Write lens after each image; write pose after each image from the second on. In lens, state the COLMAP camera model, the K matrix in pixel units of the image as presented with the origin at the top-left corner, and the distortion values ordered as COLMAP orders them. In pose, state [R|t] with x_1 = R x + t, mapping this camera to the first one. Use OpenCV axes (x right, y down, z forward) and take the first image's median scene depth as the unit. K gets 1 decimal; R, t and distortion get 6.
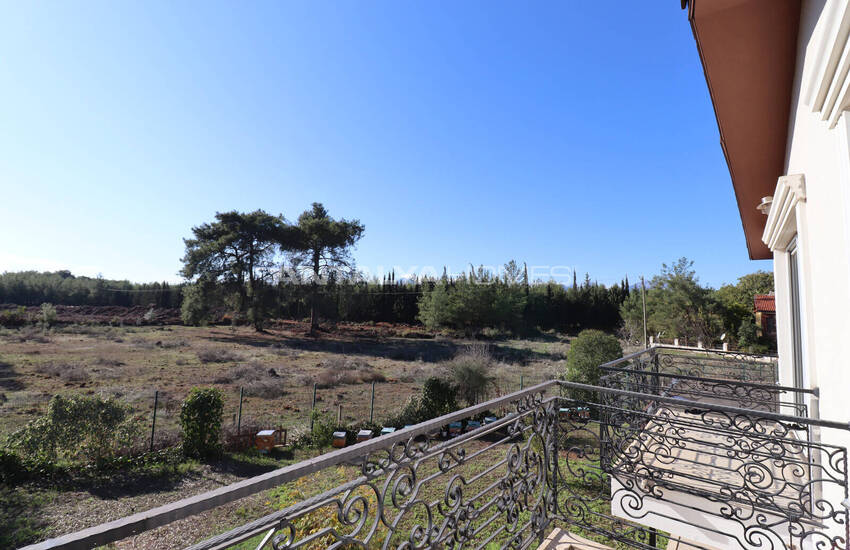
lens RADIAL K [[398.7, 0, 425.0], [0, 398.7, 275.0], [0, 0, 1]] dist [-0.002925, -0.000521]
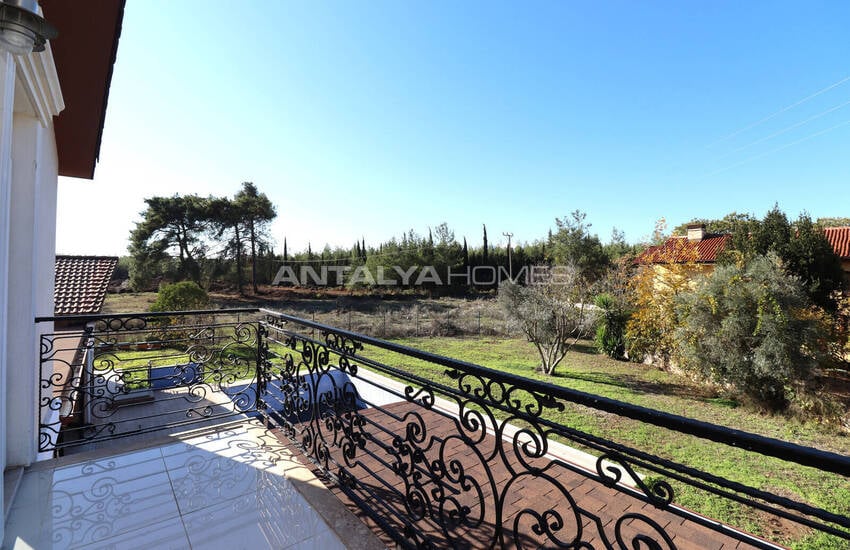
lens RADIAL K [[398.7, 0, 425.0], [0, 398.7, 275.0], [0, 0, 1]] dist [-0.002925, -0.000521]
pose [[0.969422, -0.023889, -0.244234, 0.472326], [0.044651, 0.995808, 0.079825, 0.010378], [0.241303, -0.088289, 0.966425, 0.021209]]
